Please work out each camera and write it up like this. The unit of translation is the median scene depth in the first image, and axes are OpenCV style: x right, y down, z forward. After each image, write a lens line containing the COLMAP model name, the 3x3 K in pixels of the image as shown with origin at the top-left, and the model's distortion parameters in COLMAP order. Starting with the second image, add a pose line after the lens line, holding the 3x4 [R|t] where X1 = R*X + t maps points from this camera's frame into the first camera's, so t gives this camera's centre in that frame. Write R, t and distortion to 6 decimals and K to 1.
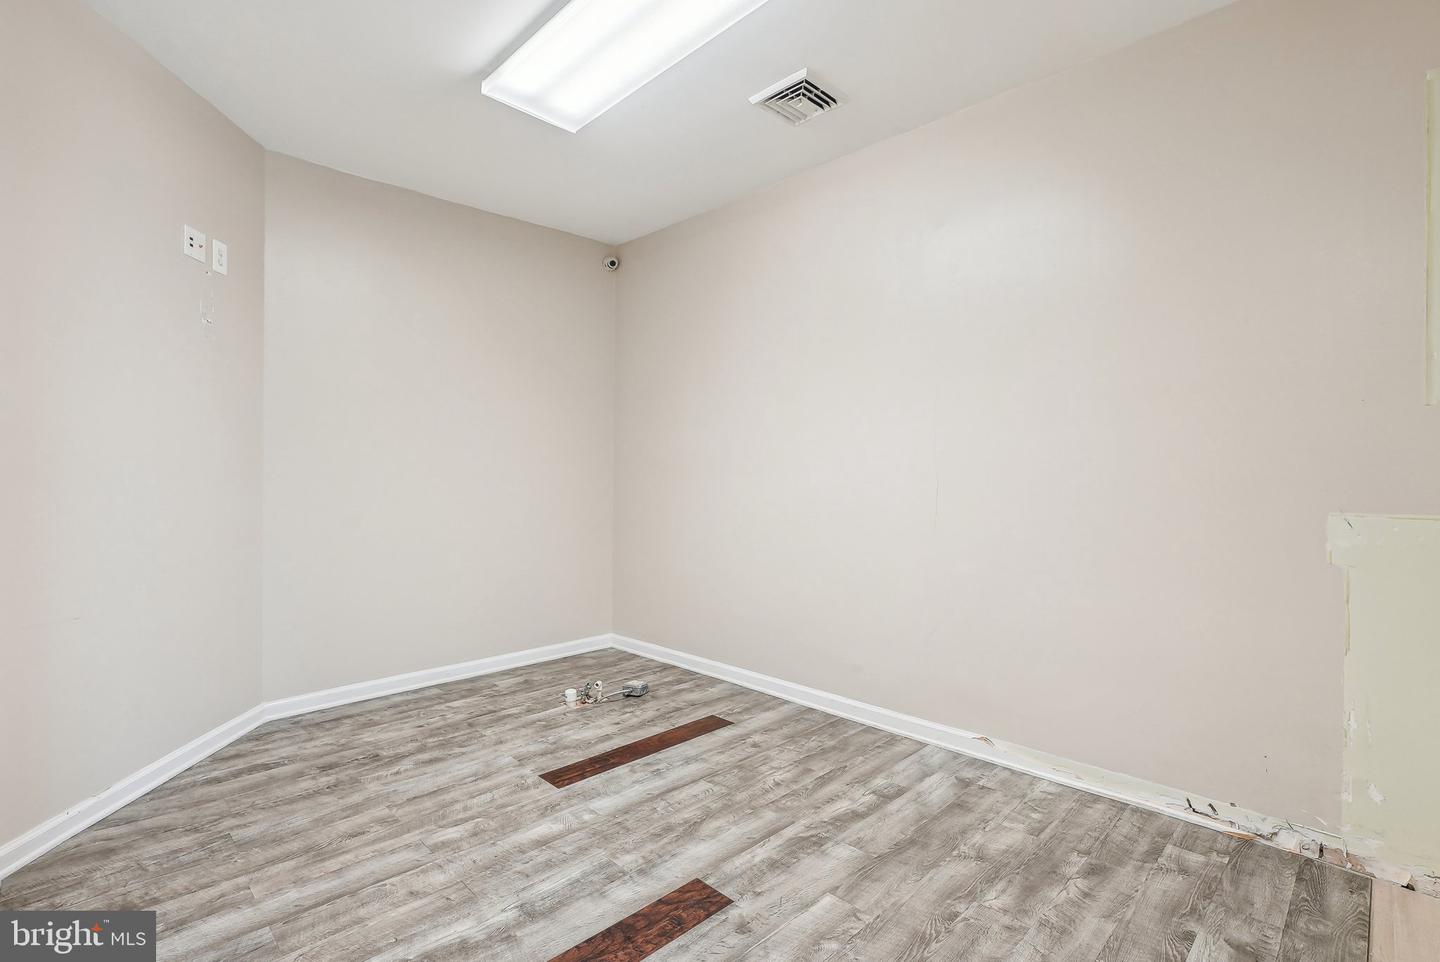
lens RADIAL K [[666.6, 0, 720.0], [0, 666.6, 481.0], [0, 0, 1]] dist [0.000962, 0.000370]
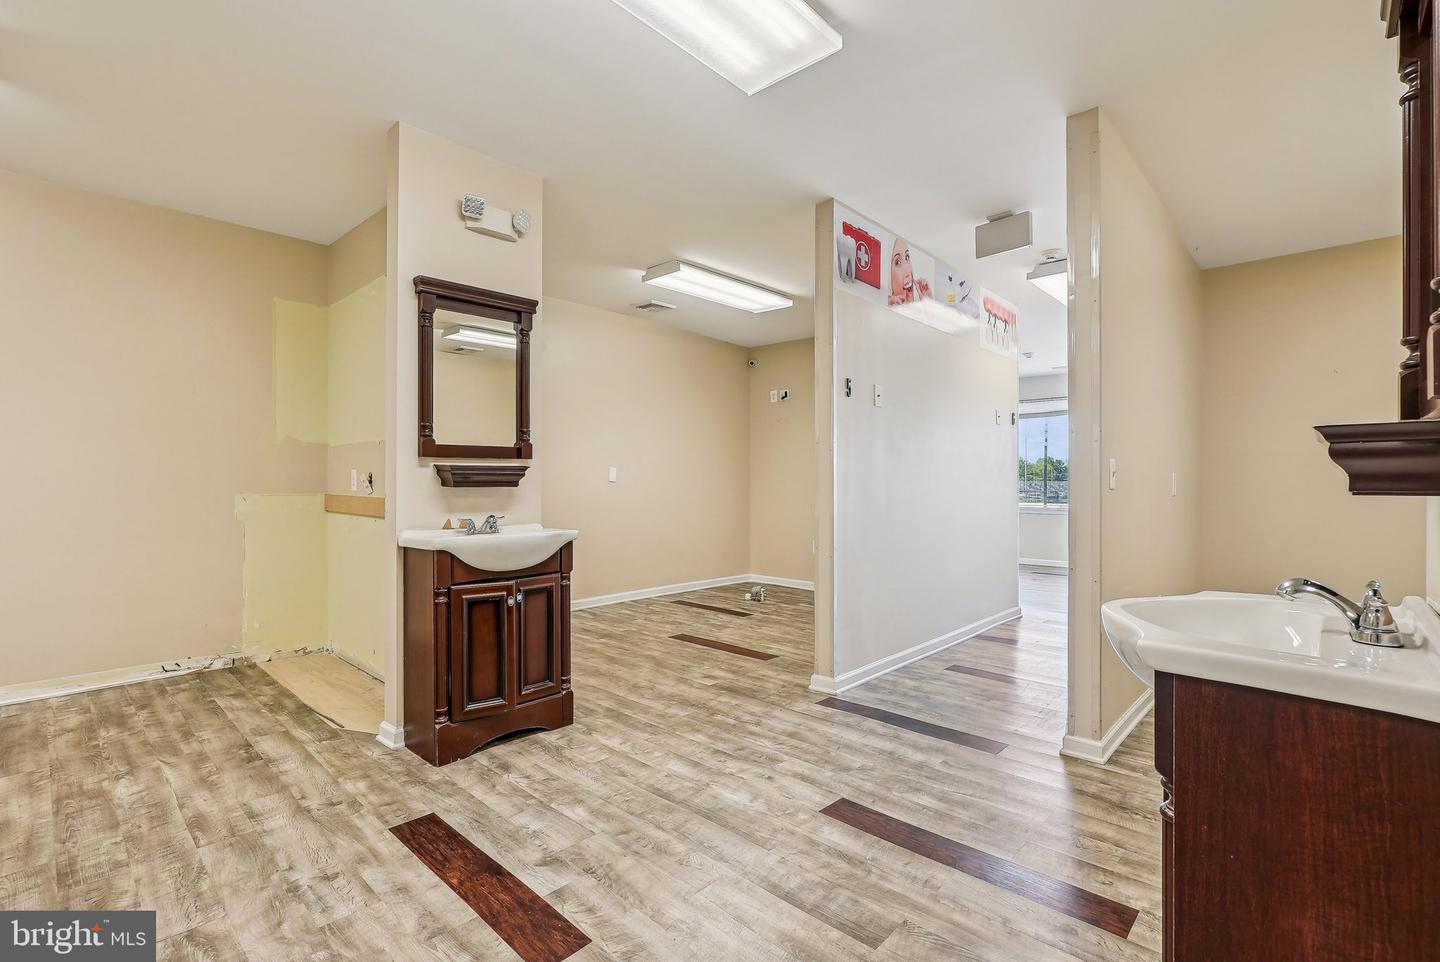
lens RADIAL K [[666.6, 0, 720.0], [0, 666.6, 481.0], [0, 0, 1]] dist [0.000962, 0.000370]
pose [[-0.023722, -0.002338, 0.999716, -1.184831], [0.004477, 0.999987, 0.002445, 0.008871], [-0.999709, 0.004534, -0.023711, -0.438766]]
